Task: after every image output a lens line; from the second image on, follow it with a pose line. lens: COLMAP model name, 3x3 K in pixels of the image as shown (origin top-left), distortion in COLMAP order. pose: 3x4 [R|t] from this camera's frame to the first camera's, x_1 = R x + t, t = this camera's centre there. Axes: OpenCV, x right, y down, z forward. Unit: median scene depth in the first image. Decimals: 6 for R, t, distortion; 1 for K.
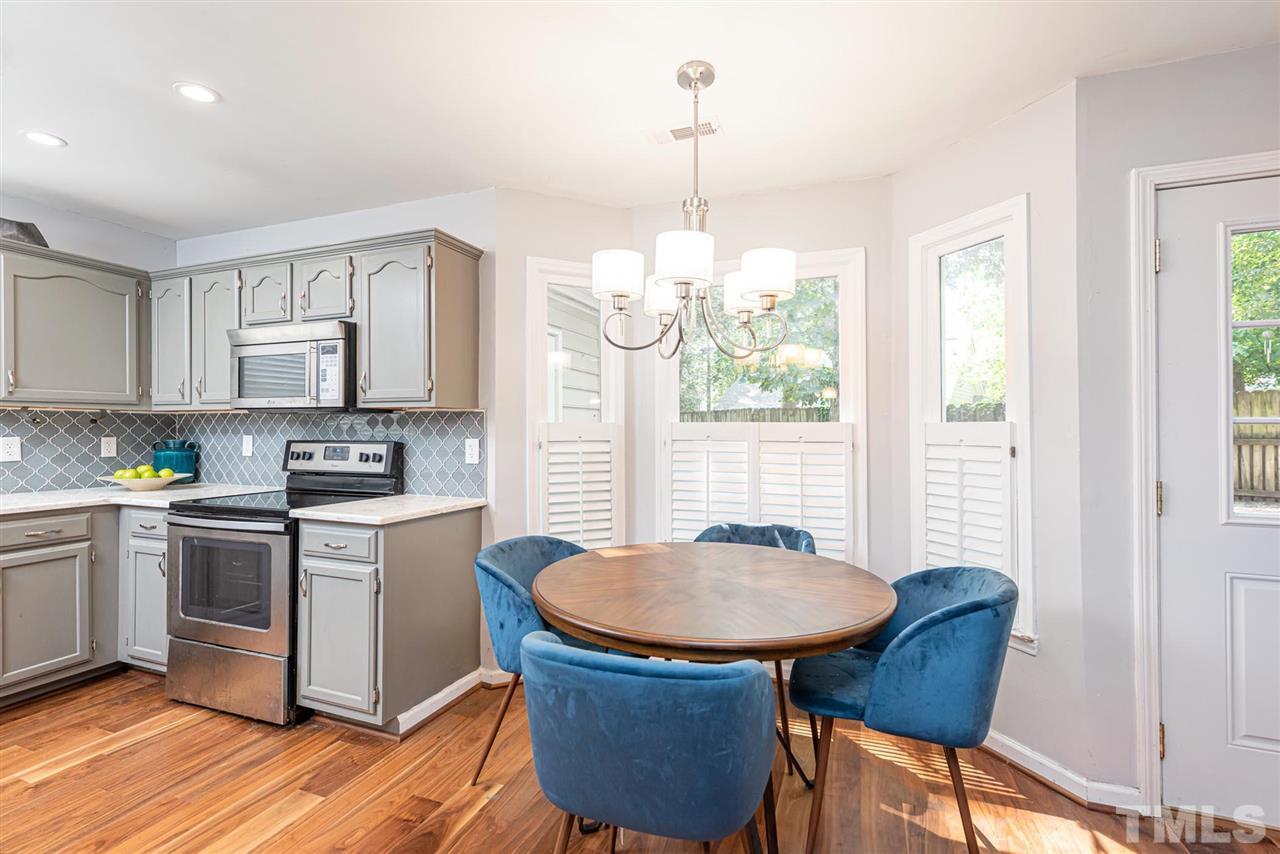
lens RADIAL K [[567.1, 0, 640.0], [0, 567.1, 427.0], [0, 0, 1]] dist [0.000846, -0.000619]
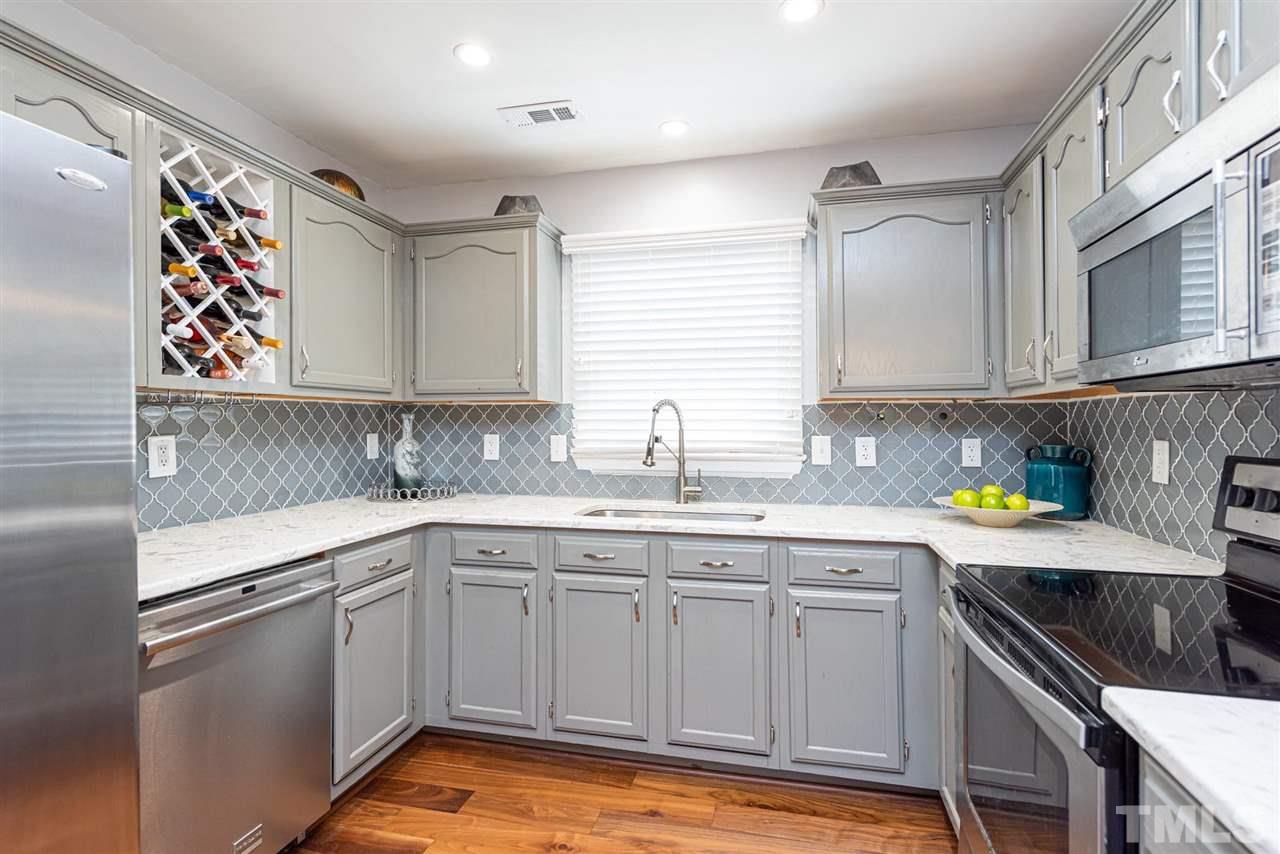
lens RADIAL K [[633.8, 0, 671.7], [0, 633.8, 417.8], [0, 0, 1]] dist [0.013517, -0.000826]
pose [[0.155546, -0.013025, -0.987743, -0.272847], [0.003668, 0.999914, -0.012608, 0.001000], [0.987822, -0.001662, 0.155581, 0.631528]]
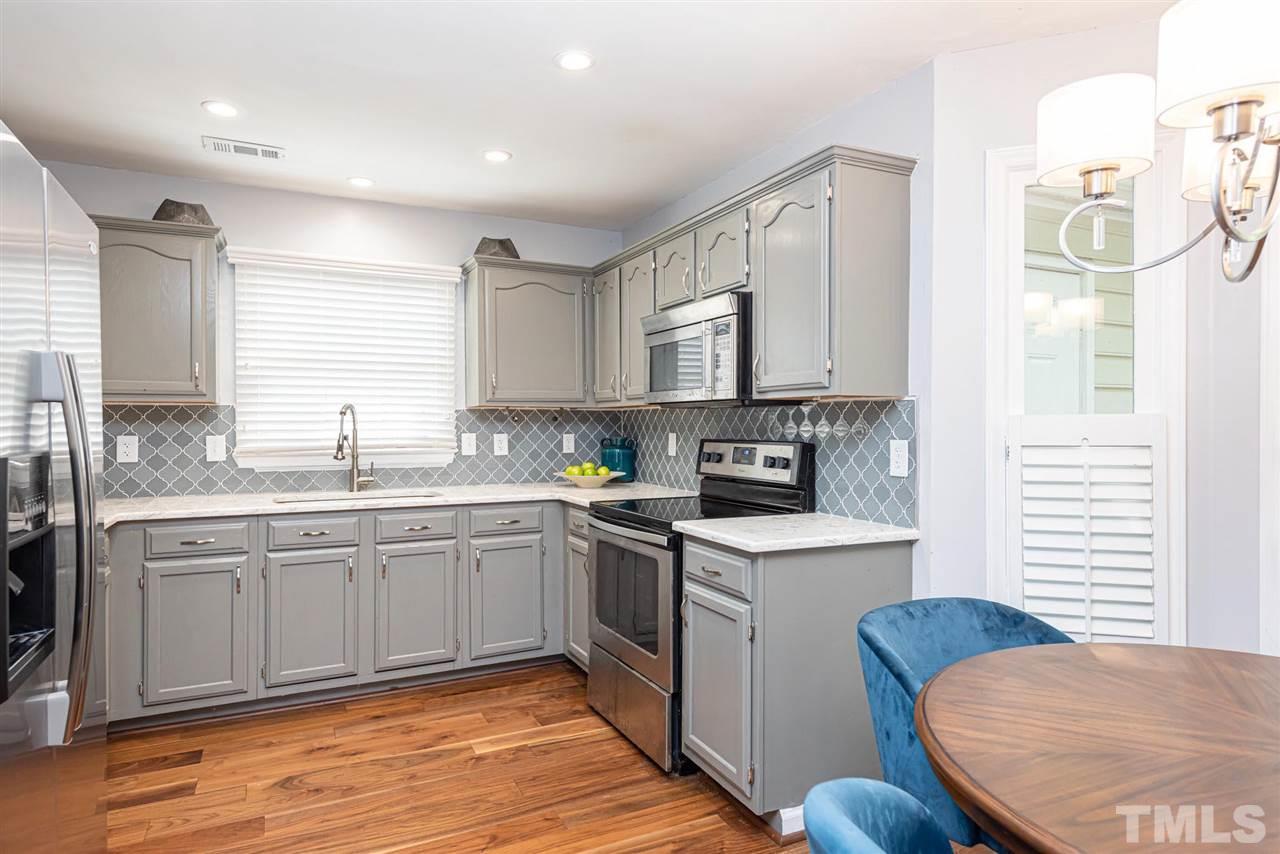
lens RADIAL K [[726.7, 0, 644.6], [0, 726.7, 431.5], [0, 0, 1]] dist [0.013337, -0.000603]
pose [[0.732064, 0.003813, -0.681225, 0.081744], [0.006280, 0.999904, 0.012346, -0.002595], [0.681206, -0.013316, 0.731970, 0.153274]]
